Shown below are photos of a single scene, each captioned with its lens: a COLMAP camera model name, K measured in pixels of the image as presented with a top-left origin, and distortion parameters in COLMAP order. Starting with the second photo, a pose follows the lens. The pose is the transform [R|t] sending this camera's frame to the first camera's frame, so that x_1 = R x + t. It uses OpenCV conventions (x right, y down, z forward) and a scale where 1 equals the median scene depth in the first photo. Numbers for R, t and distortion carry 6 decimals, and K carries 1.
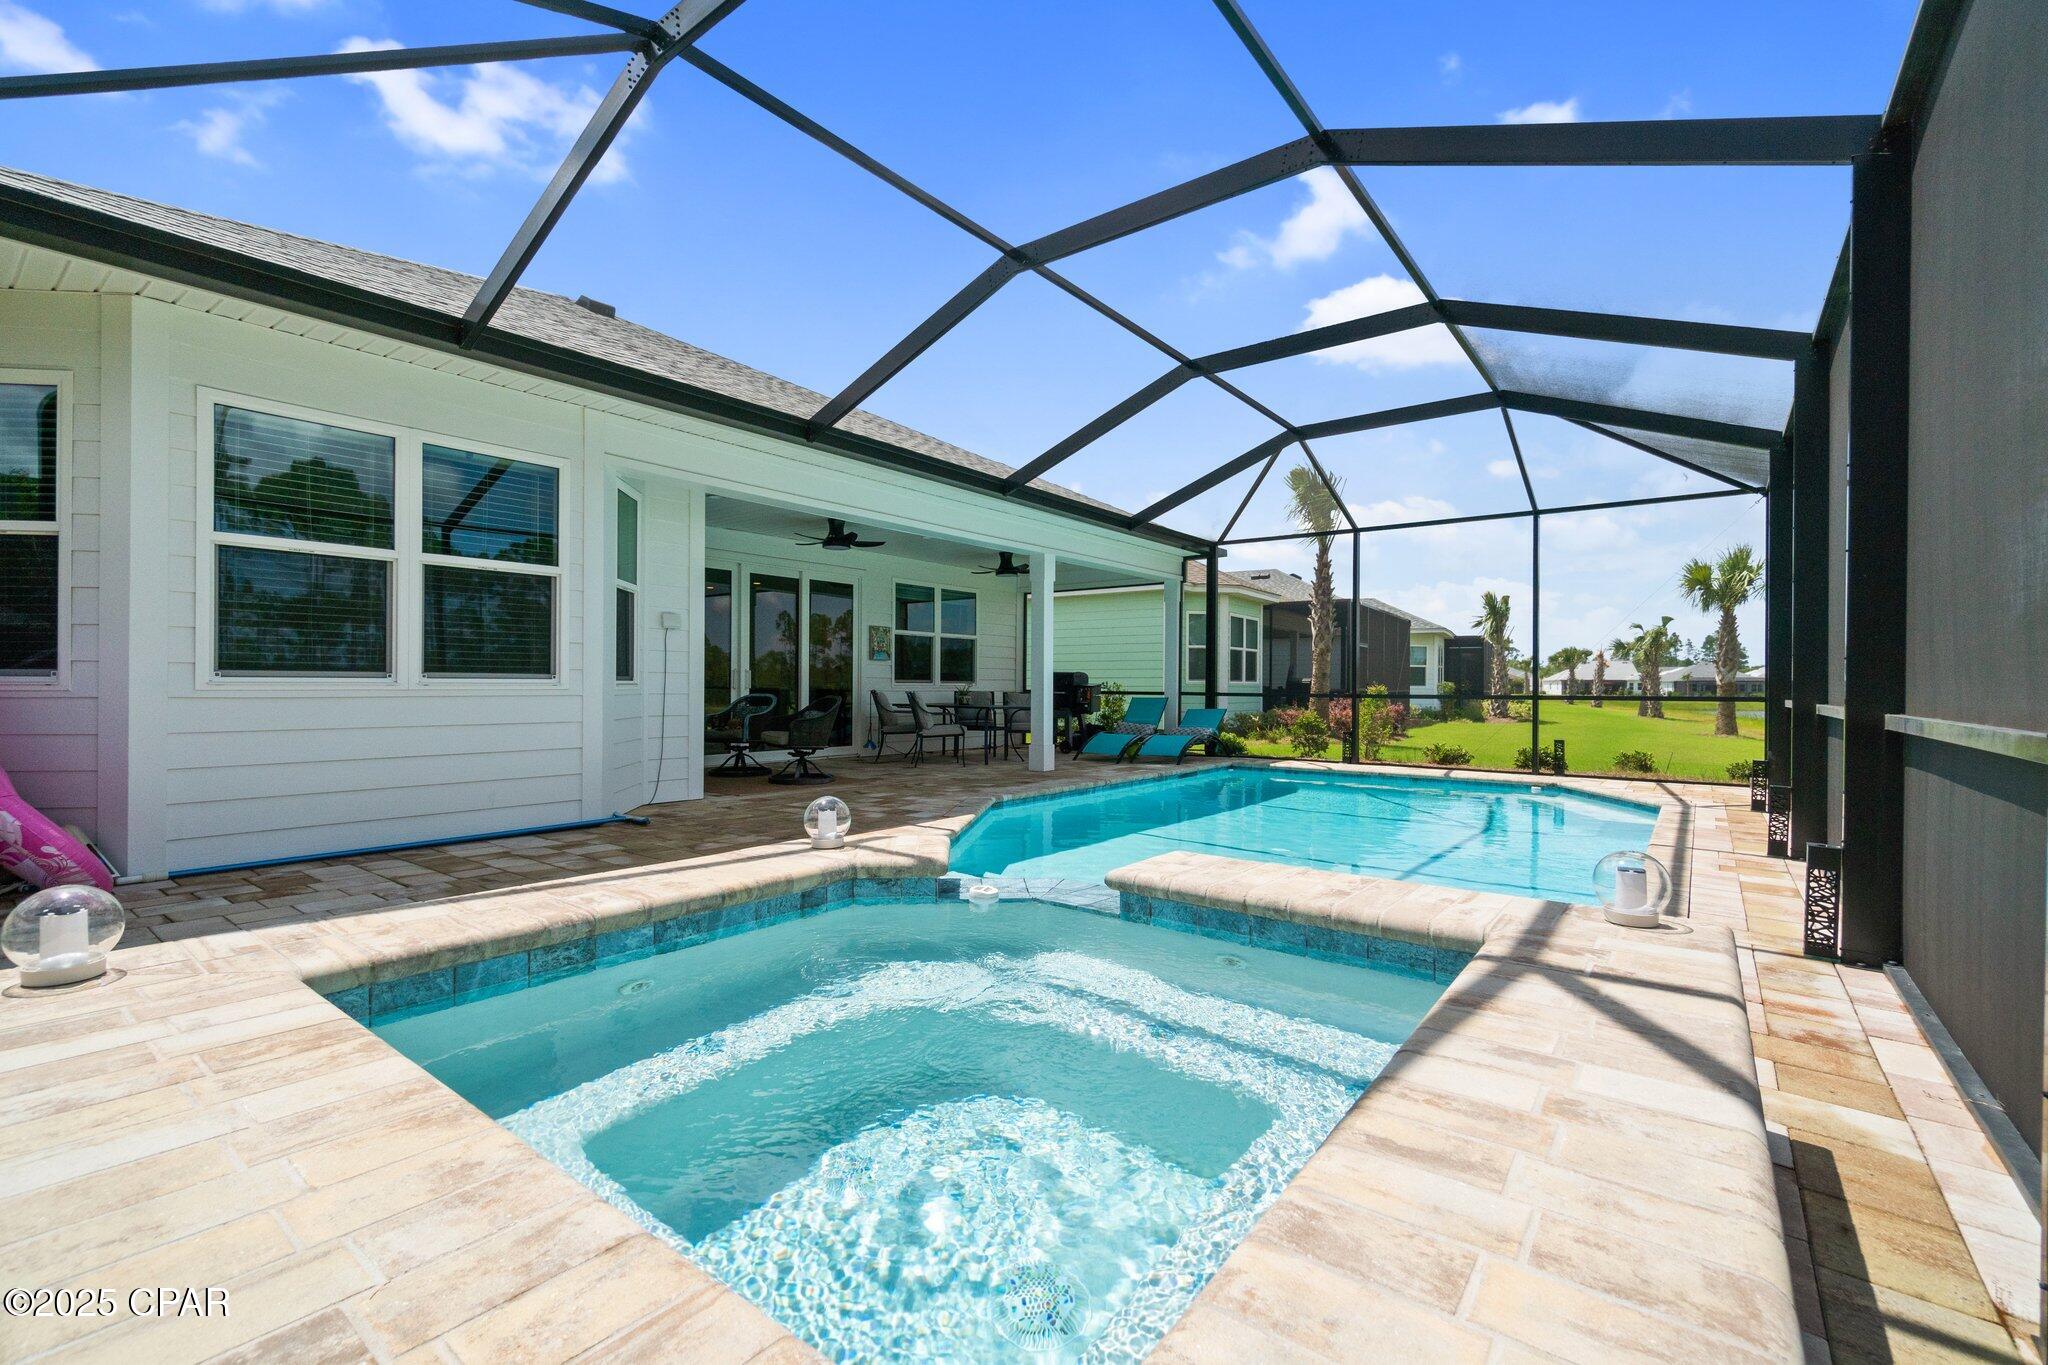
lens RADIAL K [[882.8, 0, 1024.0], [0, 882.8, 682.5], [0, 0, 1]] dist [-0.002147, 0.000278]
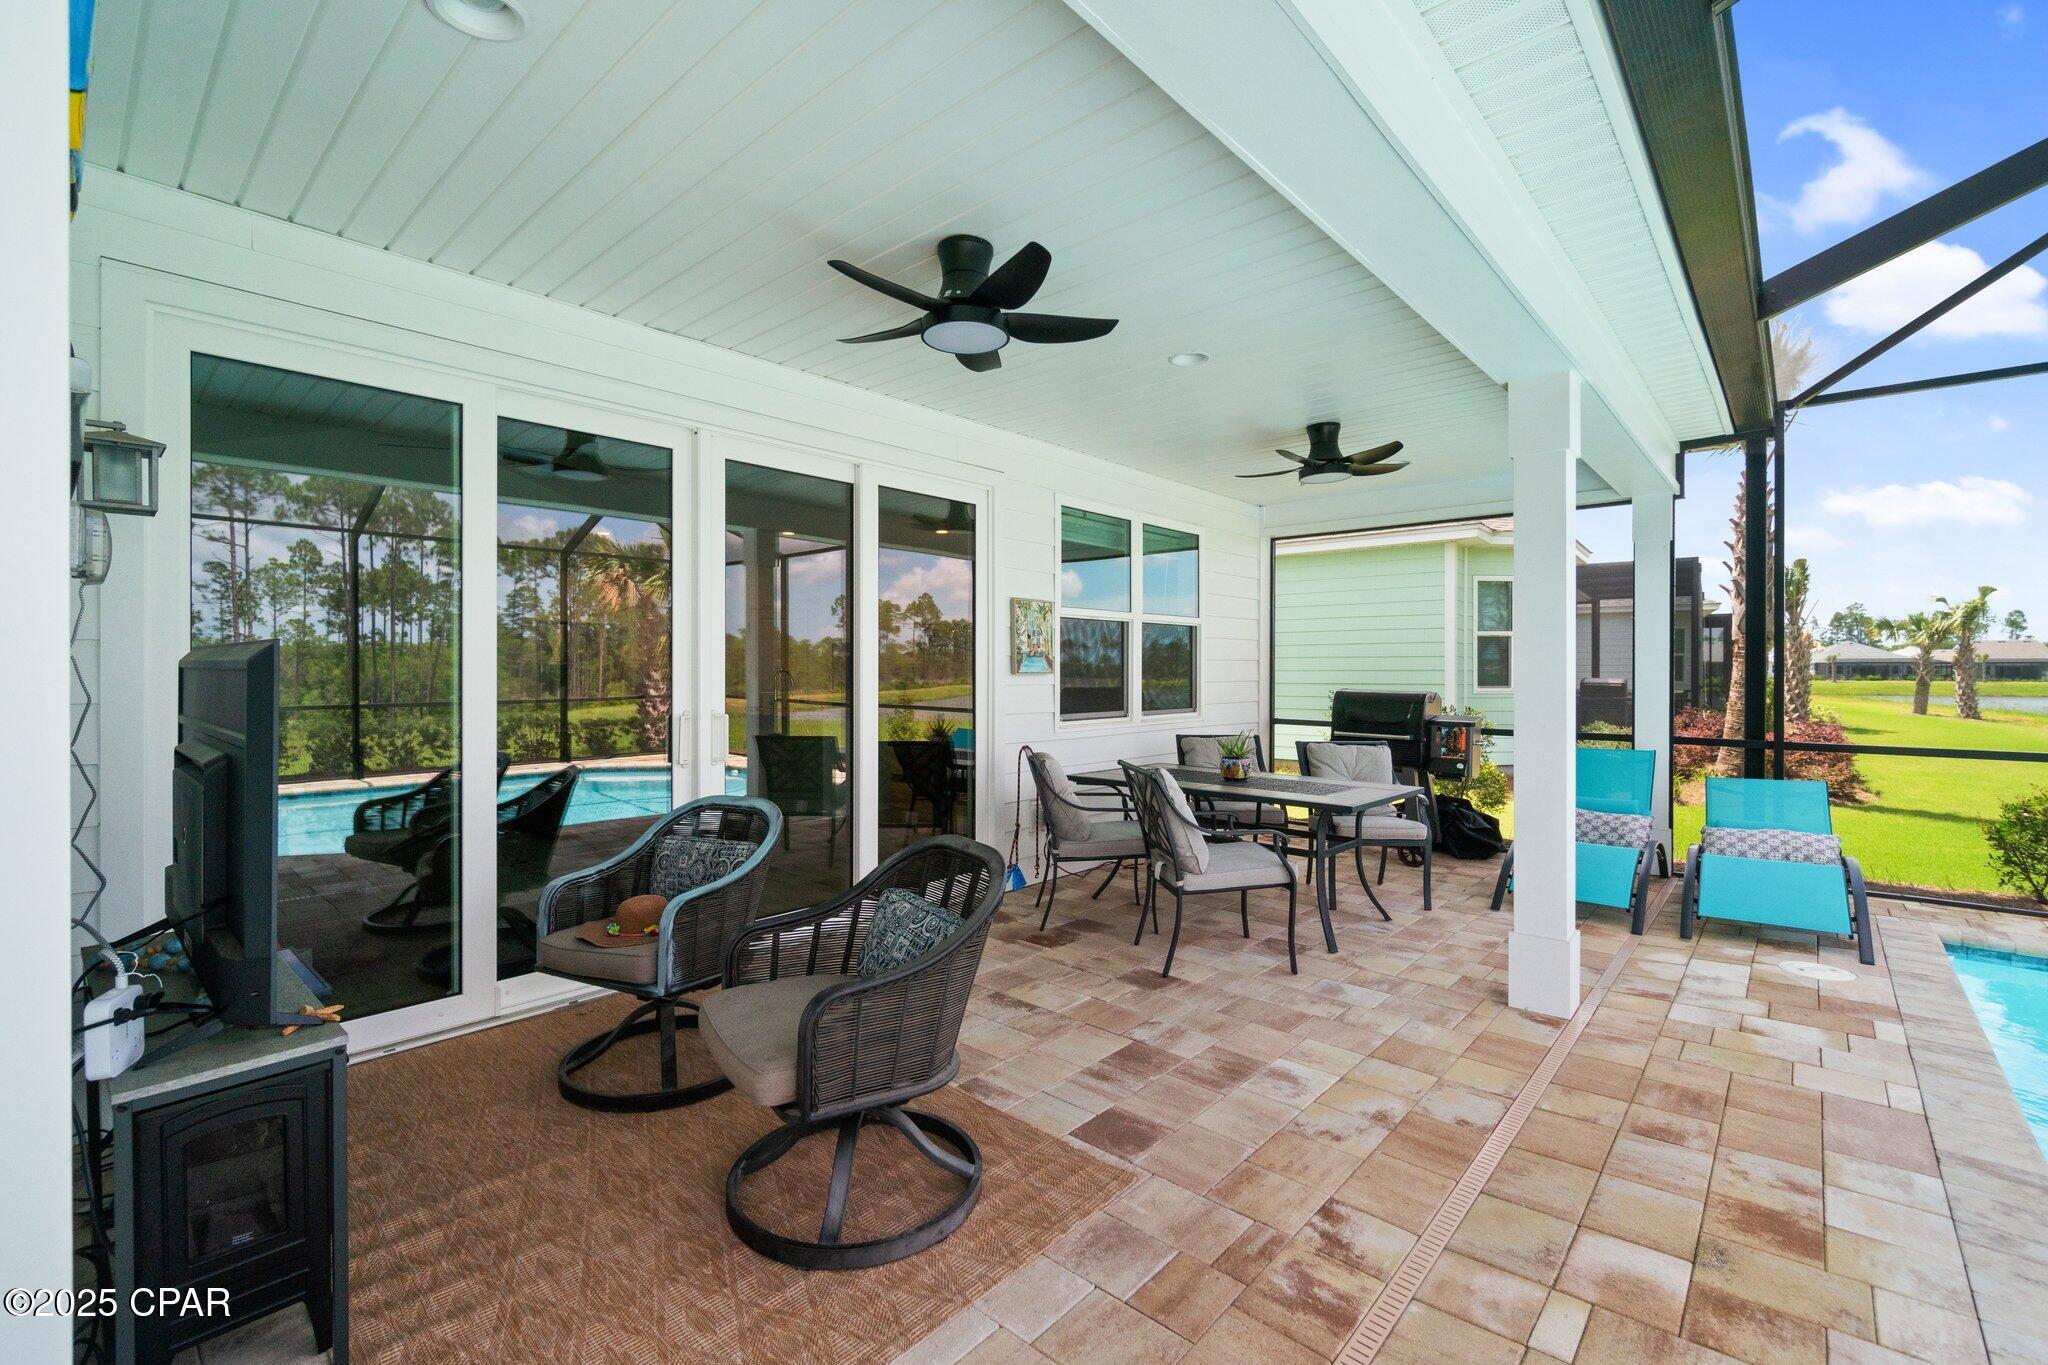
lens RADIAL K [[882.8, 0, 1024.0], [0, 882.8, 682.5], [0, 0, 1]] dist [-0.002147, 0.000278]
pose [[0.997959, -0.003306, -0.063774, -0.101394], [0.004514, 0.999813, 0.018812, -0.021973], [0.063700, -0.019062, 0.997787, 0.406822]]
